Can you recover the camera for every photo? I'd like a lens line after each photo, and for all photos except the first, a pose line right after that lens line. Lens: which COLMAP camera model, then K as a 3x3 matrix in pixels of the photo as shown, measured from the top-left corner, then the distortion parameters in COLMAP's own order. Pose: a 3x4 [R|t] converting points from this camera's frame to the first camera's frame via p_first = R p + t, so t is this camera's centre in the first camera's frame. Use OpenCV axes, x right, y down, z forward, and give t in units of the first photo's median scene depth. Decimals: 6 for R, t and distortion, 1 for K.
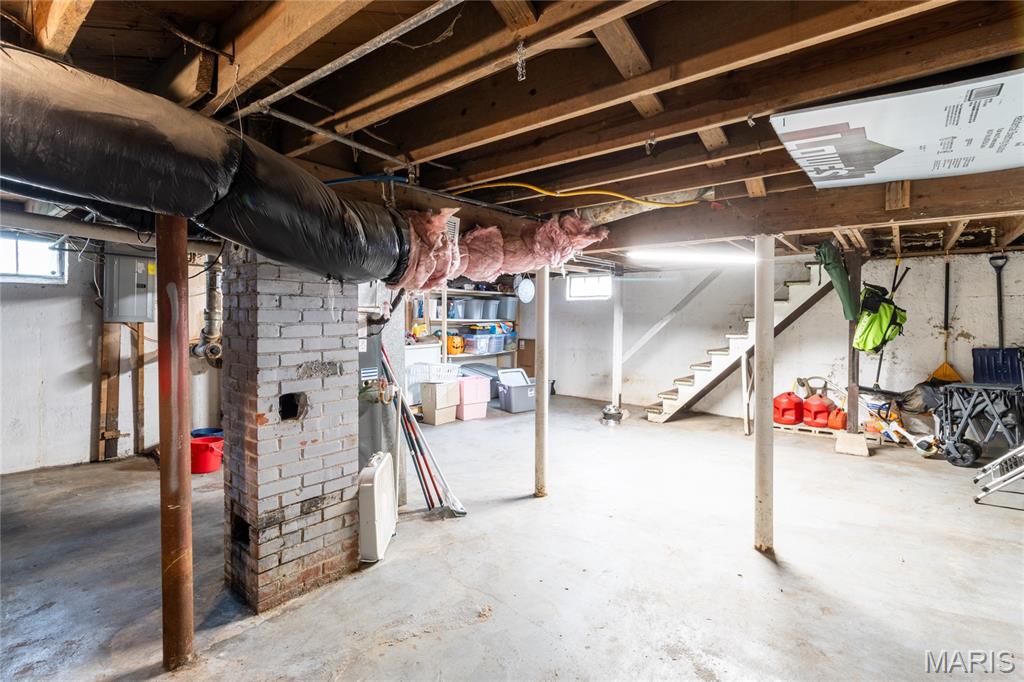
lens RADIAL K [[470.4, 0, 512.4], [0, 470.4, 340.3], [0, 0, 1]] dist [-0.004107, 0.000919]
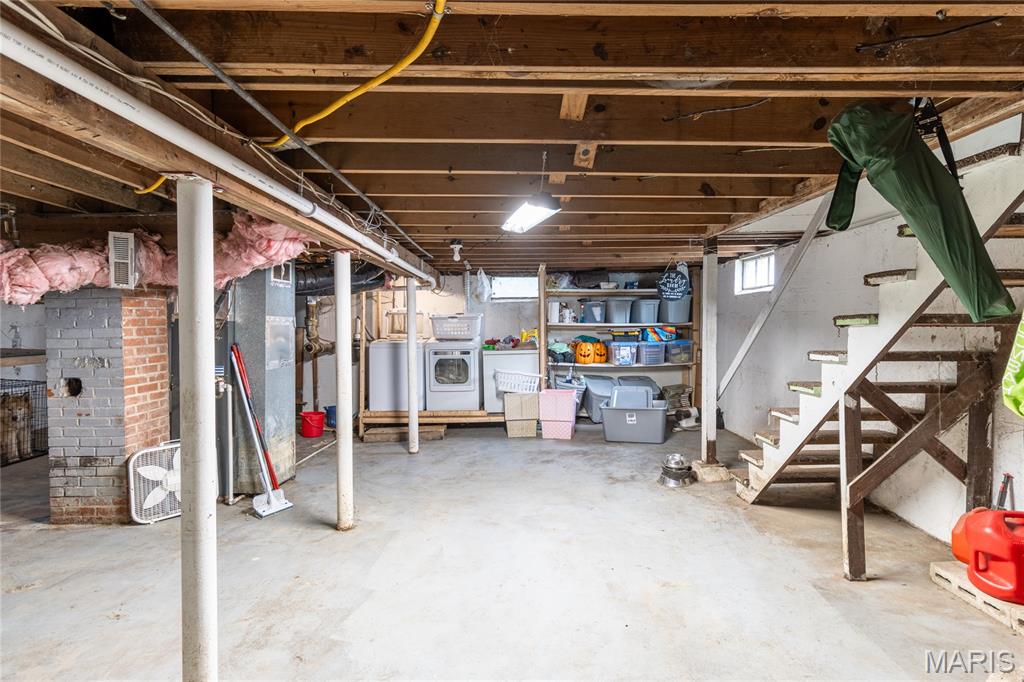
lens RADIAL K [[470.4, 0, 518.2], [0, 470.4, 335.5], [0, 0, 1]] dist [-0.004107, 0.000919]
pose [[0.657371, 0.016123, -0.753394, 1.349112], [-0.029450, 0.999557, -0.004306, -0.043494], [0.752991, 0.025018, 0.657555, 0.987117]]
